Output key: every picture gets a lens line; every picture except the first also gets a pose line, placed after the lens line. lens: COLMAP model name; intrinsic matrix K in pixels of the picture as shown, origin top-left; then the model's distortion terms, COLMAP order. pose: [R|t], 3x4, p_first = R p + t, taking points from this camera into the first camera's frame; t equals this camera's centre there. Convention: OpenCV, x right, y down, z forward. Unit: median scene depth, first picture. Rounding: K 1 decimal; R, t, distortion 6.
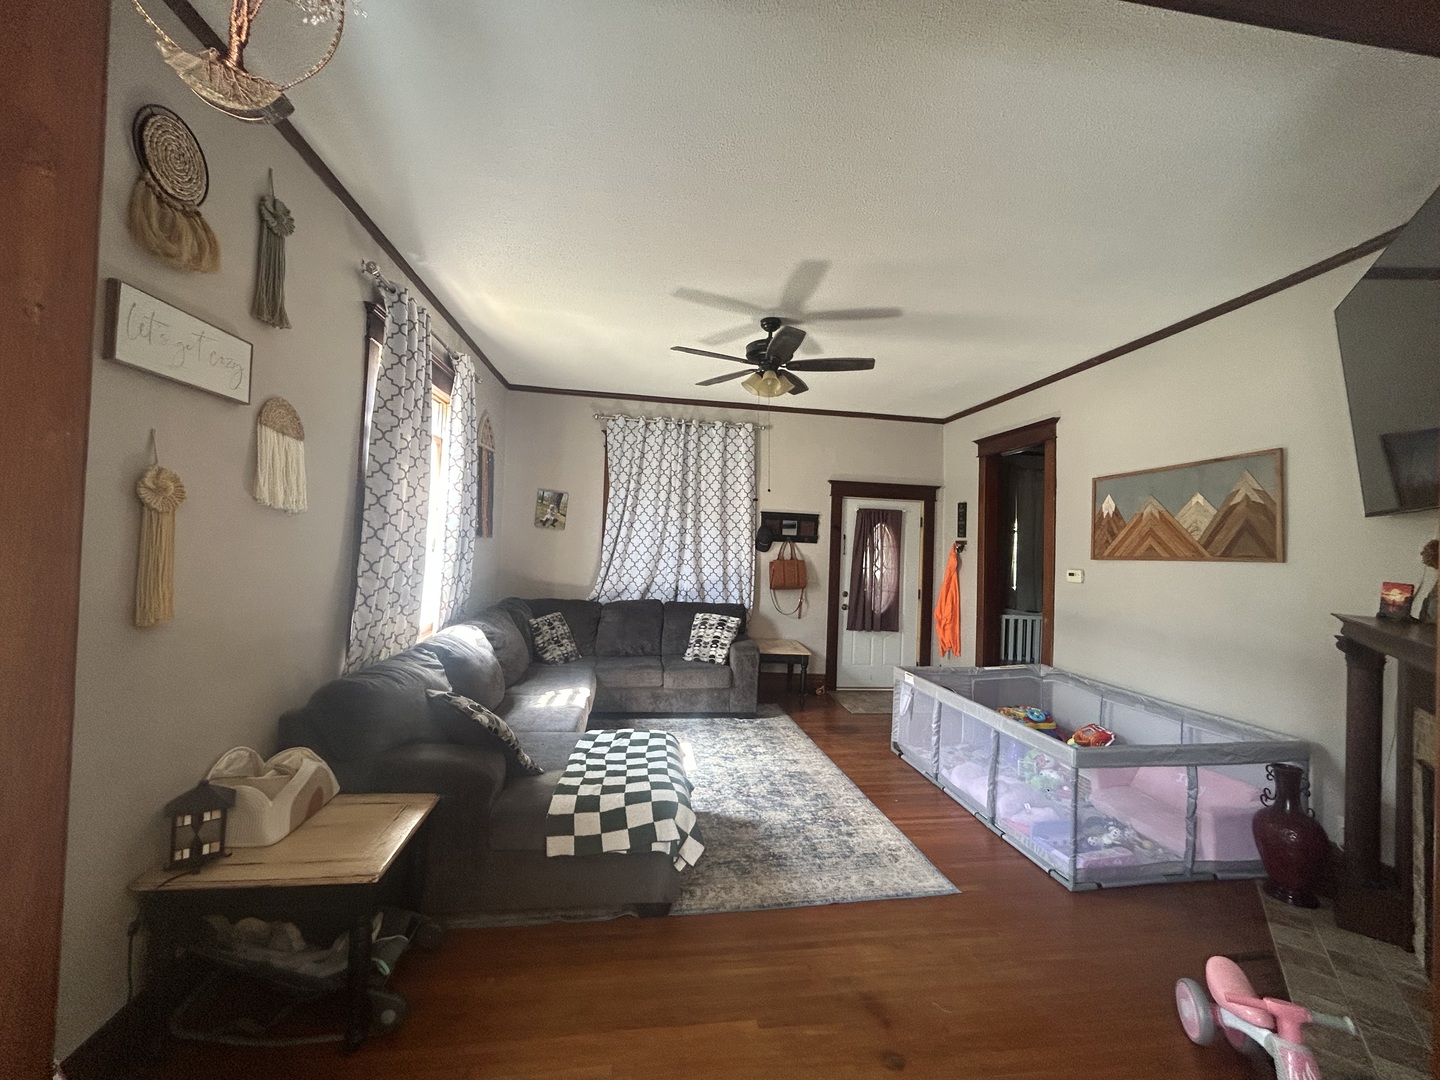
lens RADIAL K [[584.1, 0, 725.9], [0, 584.1, 532.2], [0, 0, 1]] dist [0.001033, -0.000485]
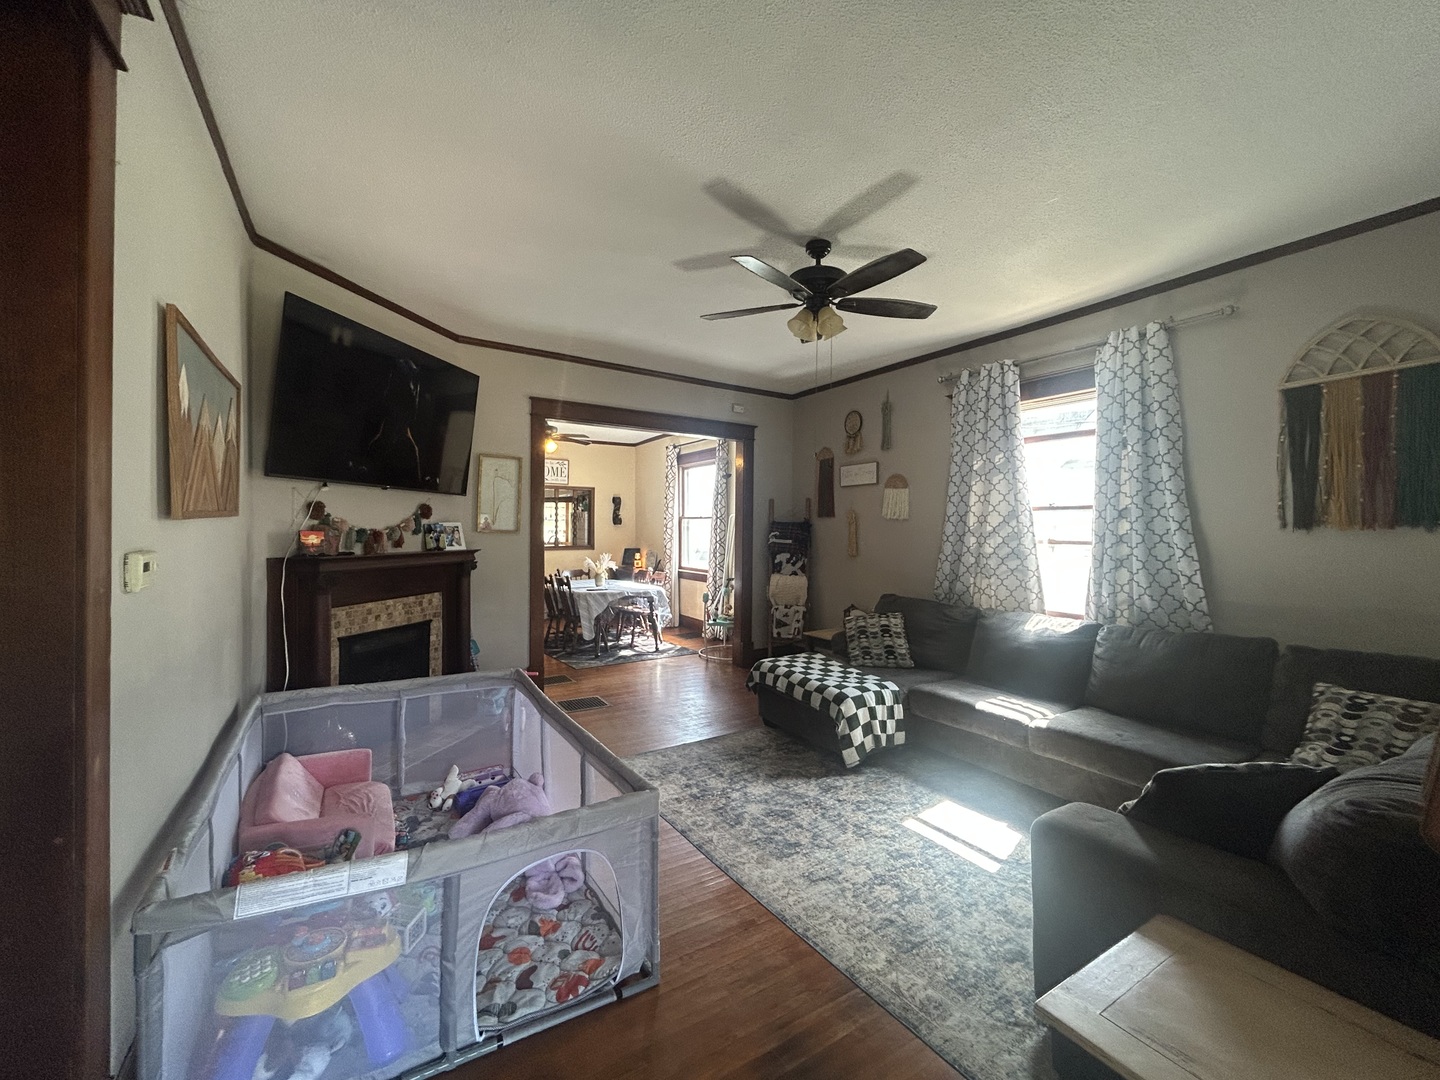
lens RADIAL K [[584.1, 0, 717.2], [0, 584.1, 534.9], [0, 0, 1]] dist [0.001033, -0.000485]
pose [[-0.916217, -0.039249, -0.398755, 0.477142], [-0.034447, 0.999222, -0.019203, 0.053428], [0.399199, -0.003858, -0.916856, 1.569947]]
